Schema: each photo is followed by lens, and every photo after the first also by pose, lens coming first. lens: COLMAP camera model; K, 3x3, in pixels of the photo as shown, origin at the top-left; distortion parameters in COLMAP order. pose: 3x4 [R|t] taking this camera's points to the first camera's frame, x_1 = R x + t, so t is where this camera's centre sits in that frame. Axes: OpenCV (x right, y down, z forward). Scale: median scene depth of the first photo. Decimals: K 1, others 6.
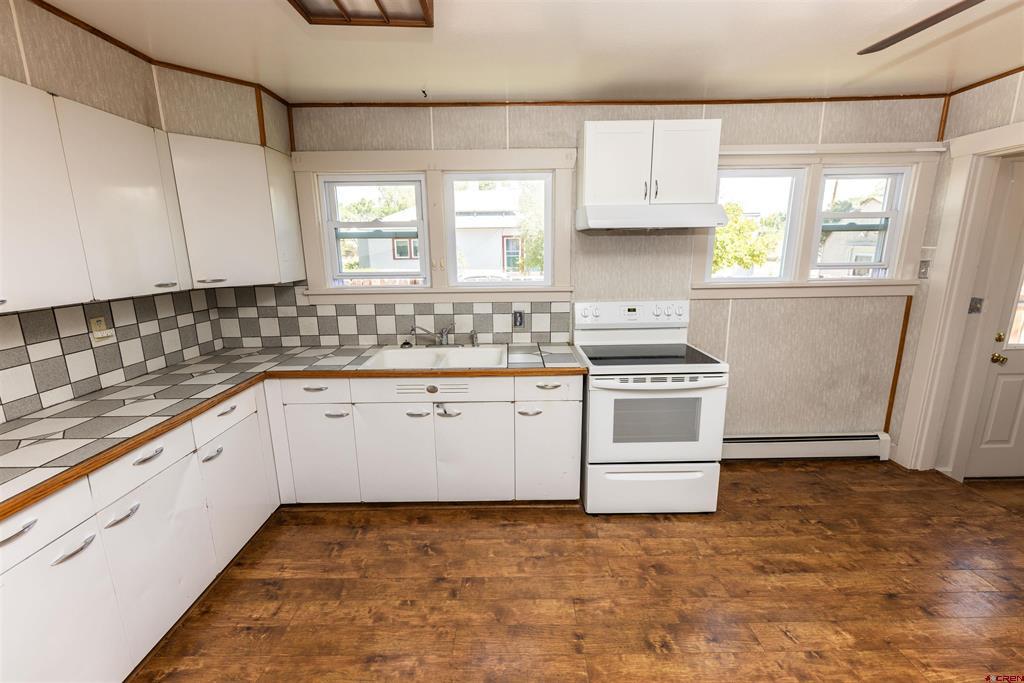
lens RADIAL K [[426.9, 0, 511.4], [0, 426.9, 340.1], [0, 0, 1]] dist [-0.001490, -0.000126]
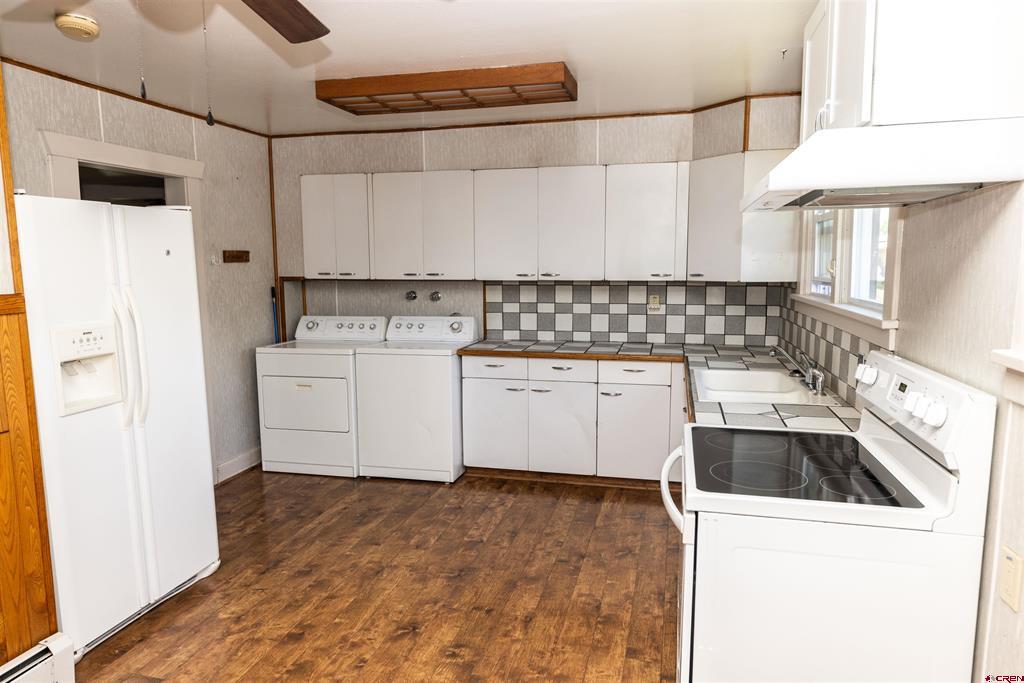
lens RADIAL K [[655.1, 0, 513.5], [0, 655.1, 344.5], [0, 0, 1]] dist [0.001289, 0.001525]
pose [[-0.243748, 0.136425, -0.960196, 1.150297], [-0.194042, 0.963178, 0.186106, -0.182931], [0.950229, 0.231681, -0.208300, 0.886013]]
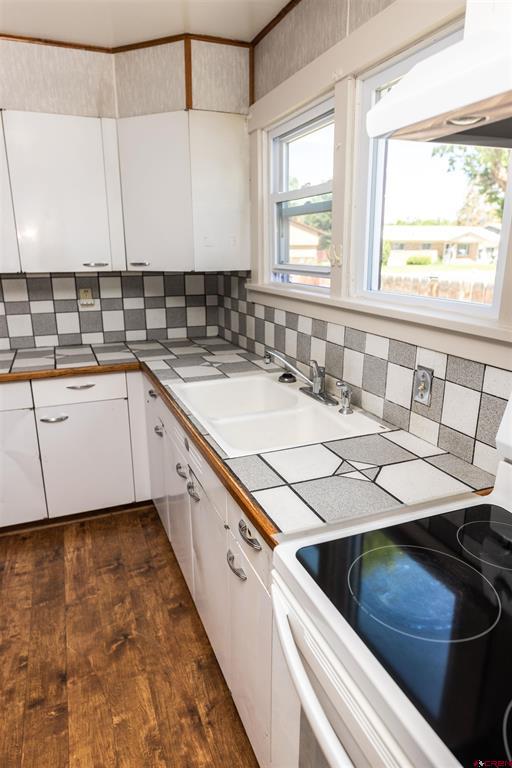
lens RADIAL K [[487.1, 0, 253.6], [0, 487.1, 386.4], [0, 0, 1]] dist [-0.001049, 0.000126]
pose [[0.364366, 0.264609, -0.892872, 0.488165], [-0.196520, 0.959039, 0.204022, -0.141191], [0.910284, 0.101128, 0.401442, 0.764182]]
